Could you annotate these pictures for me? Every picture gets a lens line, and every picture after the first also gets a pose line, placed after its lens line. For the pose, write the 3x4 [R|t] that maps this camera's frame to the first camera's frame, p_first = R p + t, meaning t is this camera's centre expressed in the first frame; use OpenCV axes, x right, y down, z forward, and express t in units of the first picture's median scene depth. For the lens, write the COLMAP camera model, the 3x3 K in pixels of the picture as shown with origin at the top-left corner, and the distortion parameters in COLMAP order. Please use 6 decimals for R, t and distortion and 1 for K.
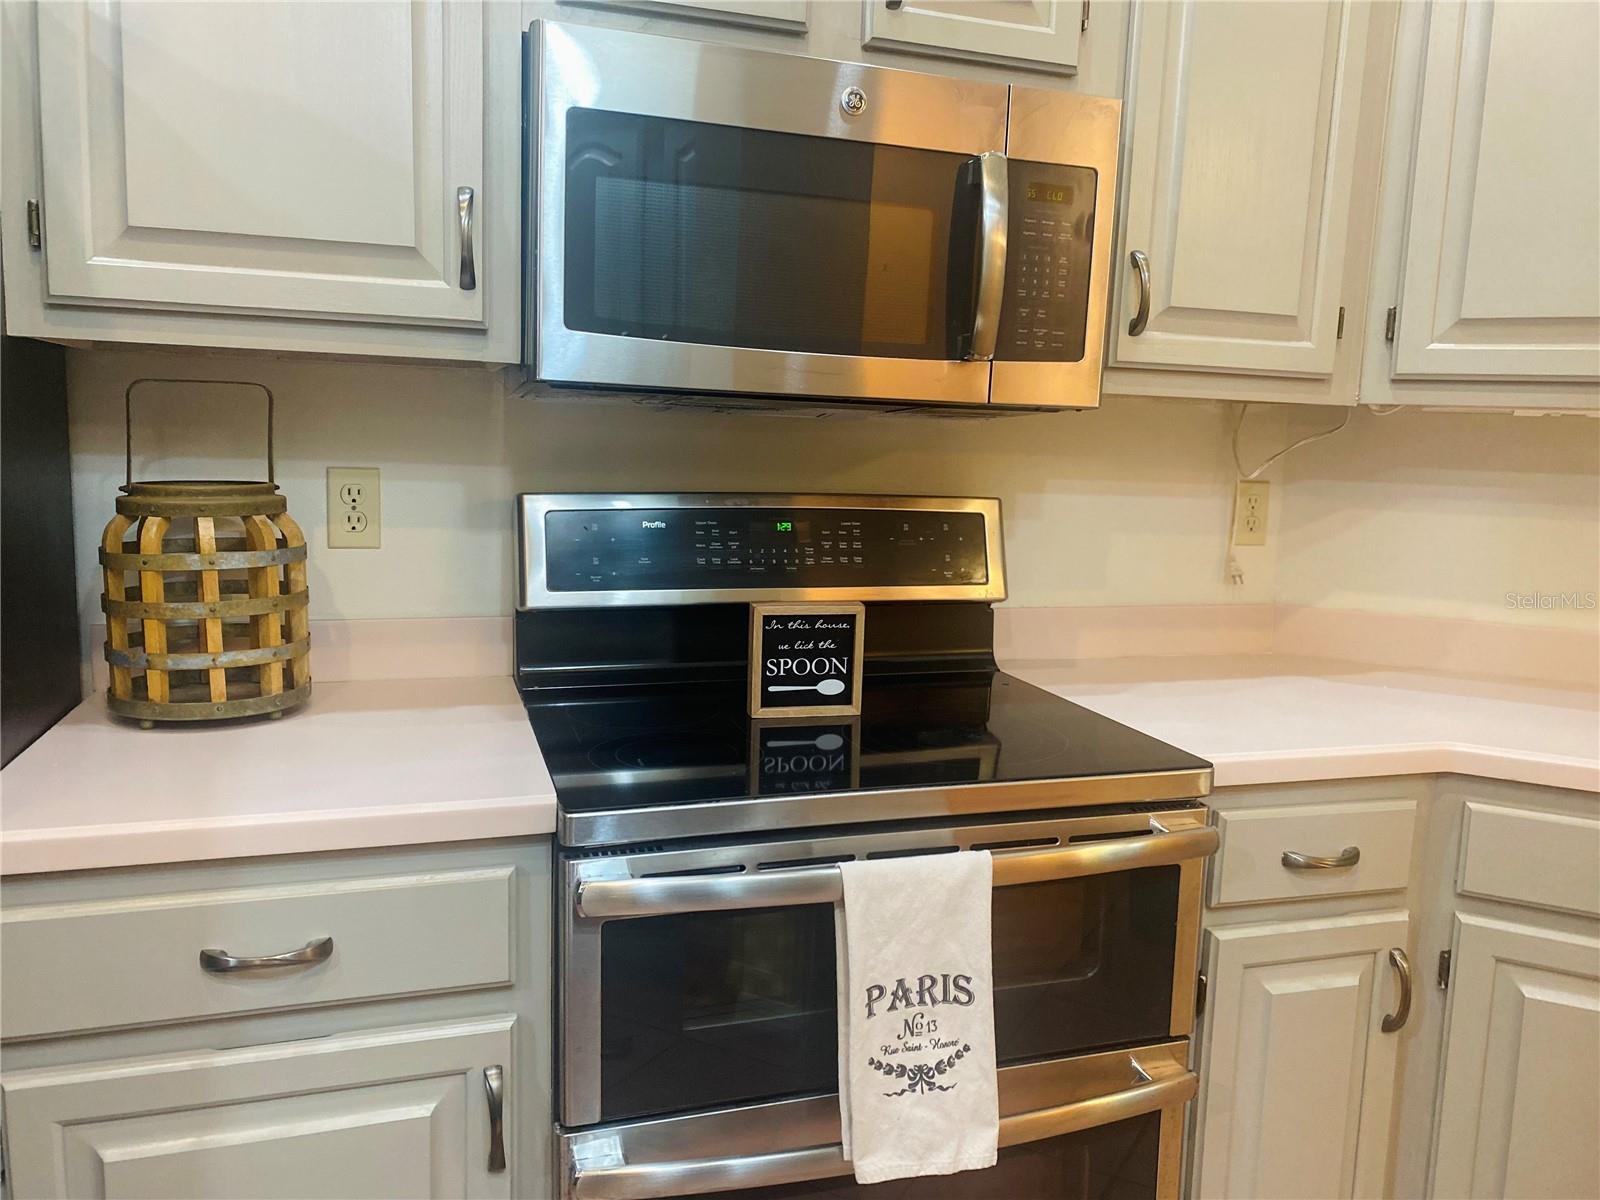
lens RADIAL K [[1215.9, 0, 791.9], [0, 1215.9, 596.9], [0, 0, 1]] dist [0.021847, -0.023816]
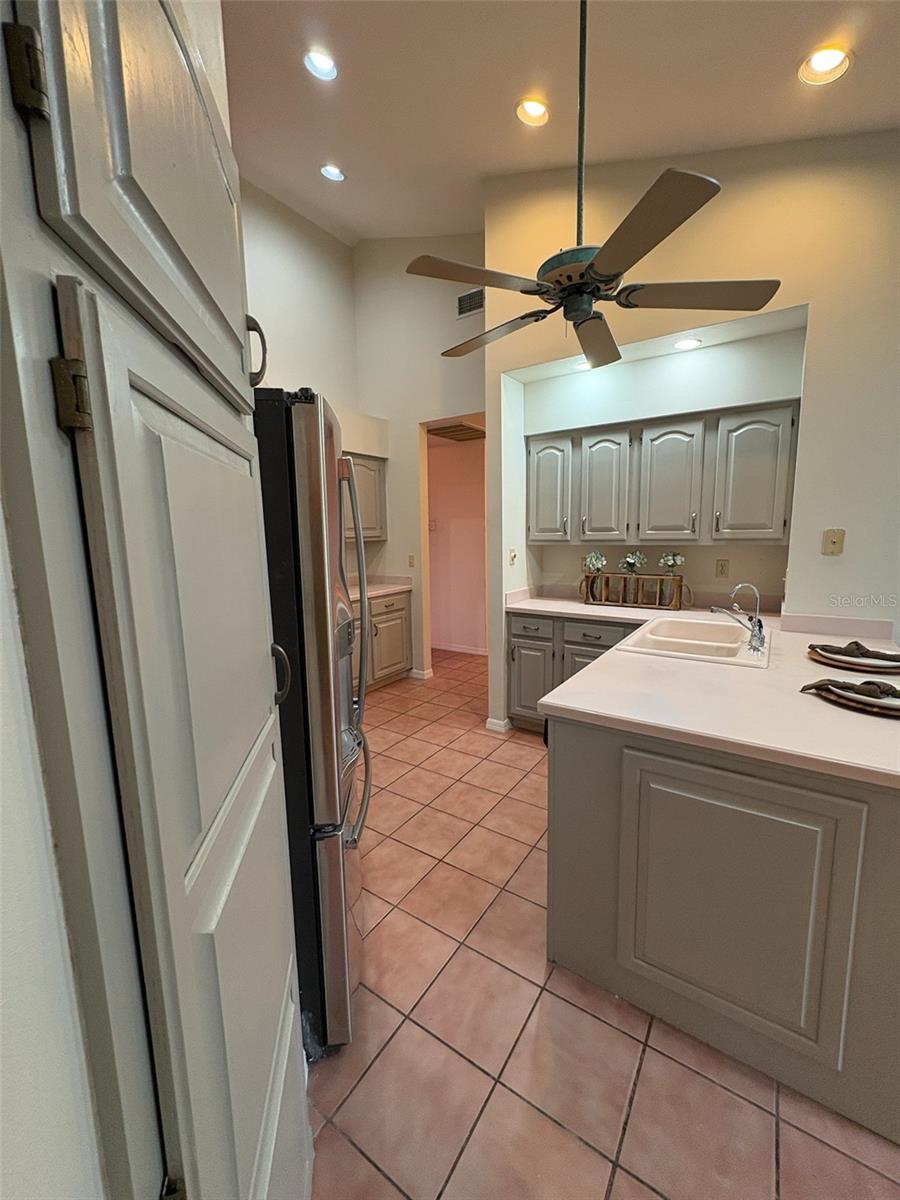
lens RADIAL K [[483.9, 0, 446.0], [0, 483.9, 599.5], [0, 0, 1]] dist [-0.000044, -0.000441]
pose [[0.097999, -0.162579, 0.981817, -1.635406], [0.150508, 0.977639, 0.146864, -0.386912], [-0.983740, 0.133379, 0.120277, 1.769530]]
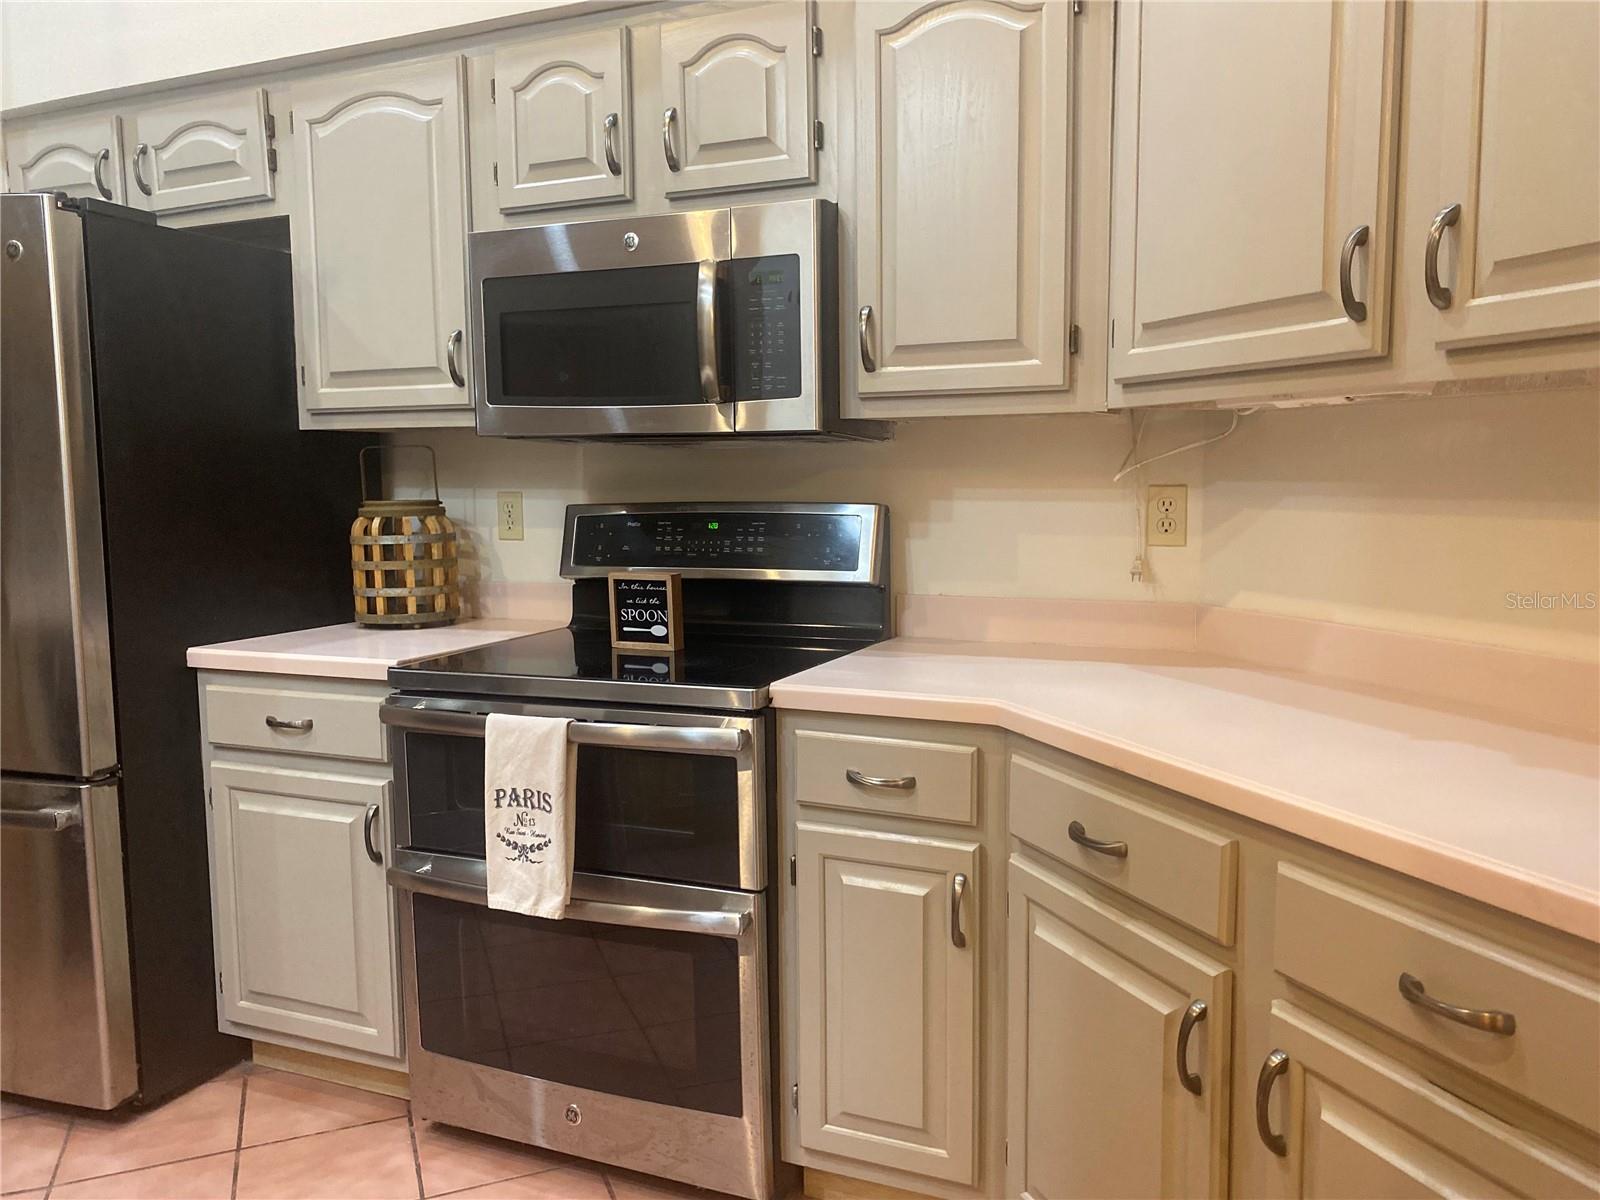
lens RADIAL K [[1215.9, 0, 806.0], [0, 1215.9, 596.8], [0, 0, 1]] dist [0.021847, -0.023816]
pose [[0.751309, 0.028157, -0.659350, 1.153902], [-0.054608, 0.998316, -0.019593, 0.053641], [0.657688, 0.050726, 0.751581, 0.011453]]
